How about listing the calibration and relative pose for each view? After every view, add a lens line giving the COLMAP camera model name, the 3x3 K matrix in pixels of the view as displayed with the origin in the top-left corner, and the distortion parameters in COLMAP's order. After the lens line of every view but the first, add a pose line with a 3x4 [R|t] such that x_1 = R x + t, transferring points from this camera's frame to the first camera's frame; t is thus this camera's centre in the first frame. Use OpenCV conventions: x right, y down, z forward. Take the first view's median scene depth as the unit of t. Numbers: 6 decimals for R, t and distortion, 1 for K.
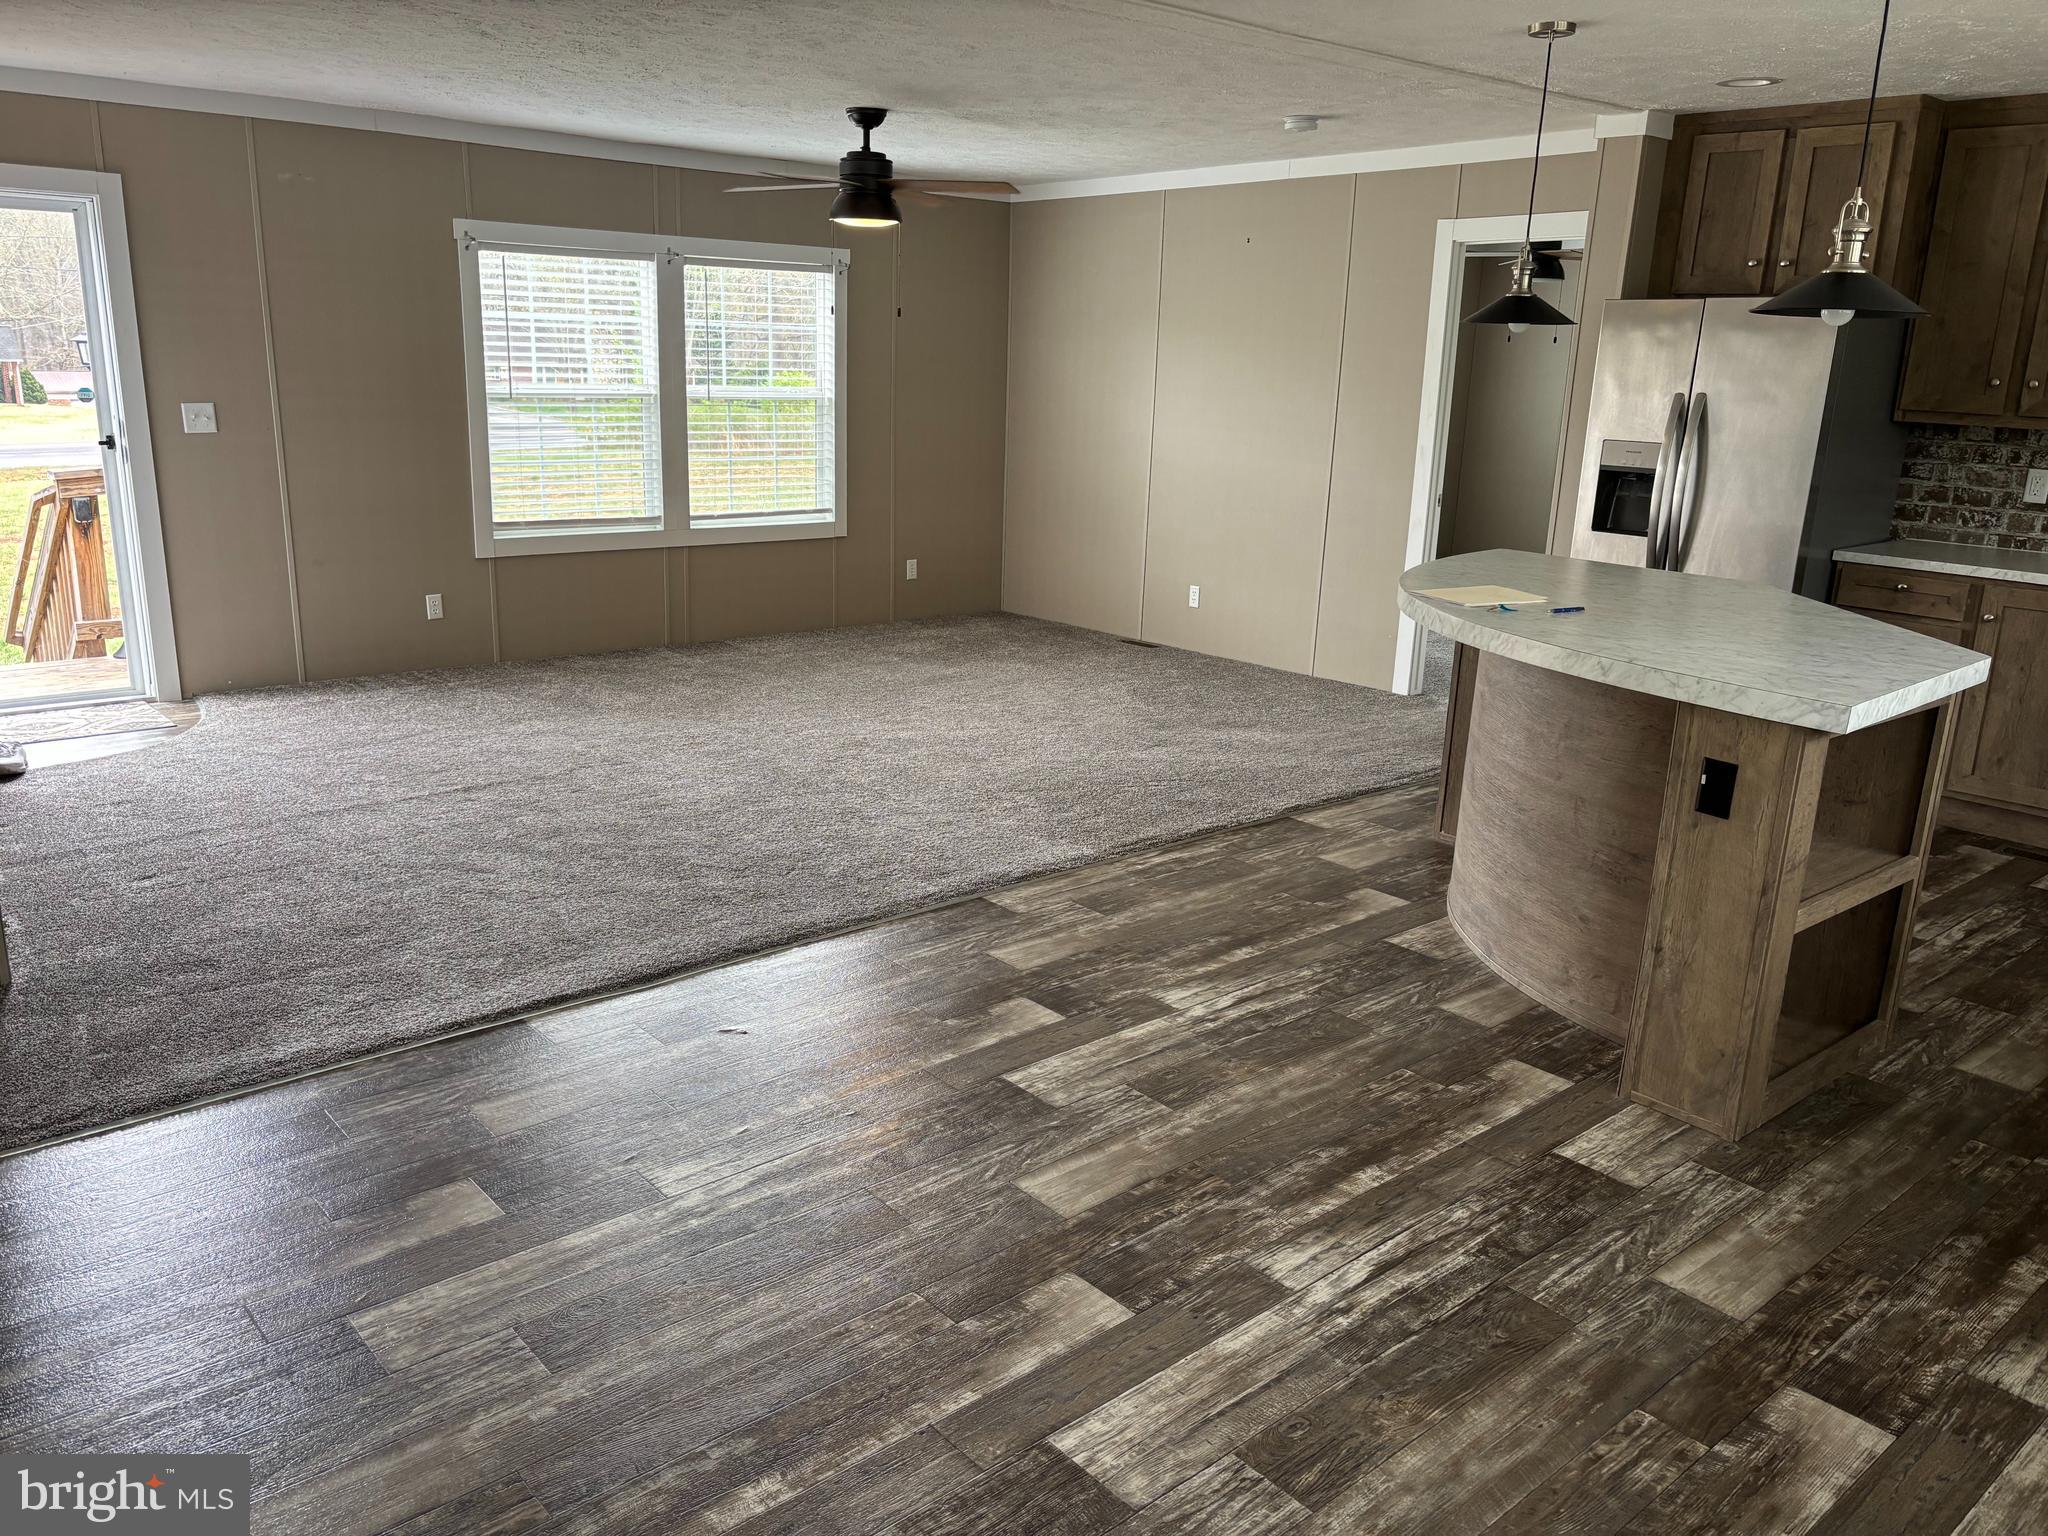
lens RADIAL K [[1537.9, 0, 1009.7], [0, 1537.9, 776.2], [0, 0, 1]] dist [0.034971, -0.028613]
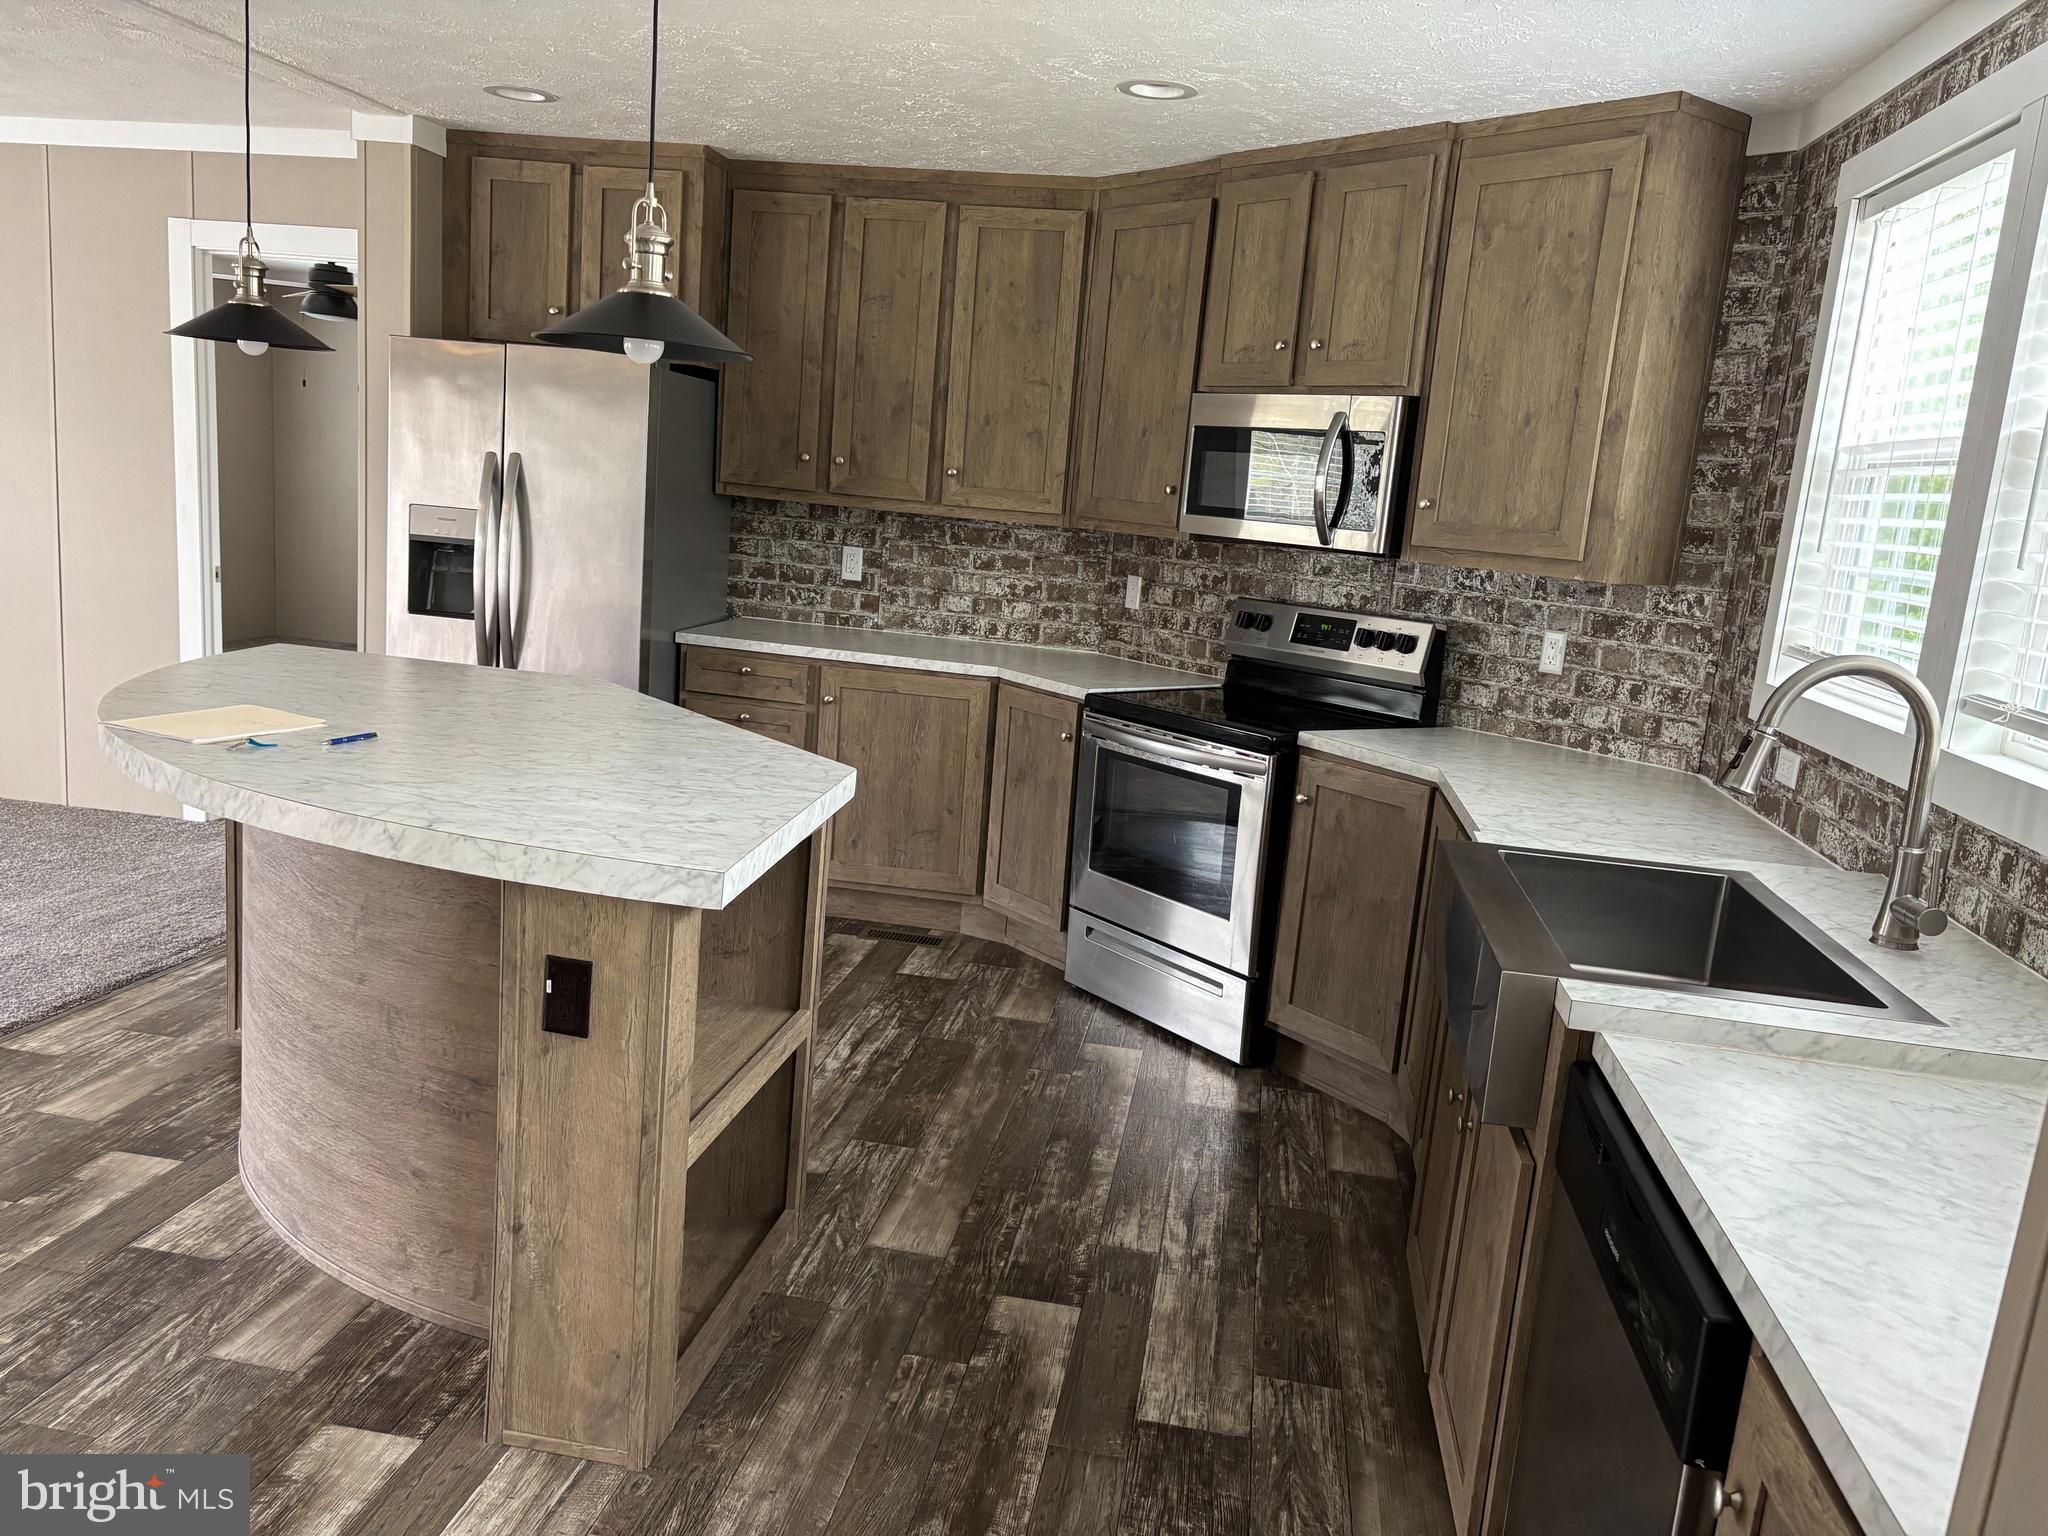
lens RADIAL K [[1537.9, 0, 1009.7], [0, 1537.9, 776.2], [0, 0, 1]] dist [0.034971, -0.028613]
pose [[0.766112, -0.087962, 0.636659, 0.125763], [0.113336, 0.993556, 0.000892, -0.051712], [-0.632635, 0.071473, 0.771145, 0.235053]]
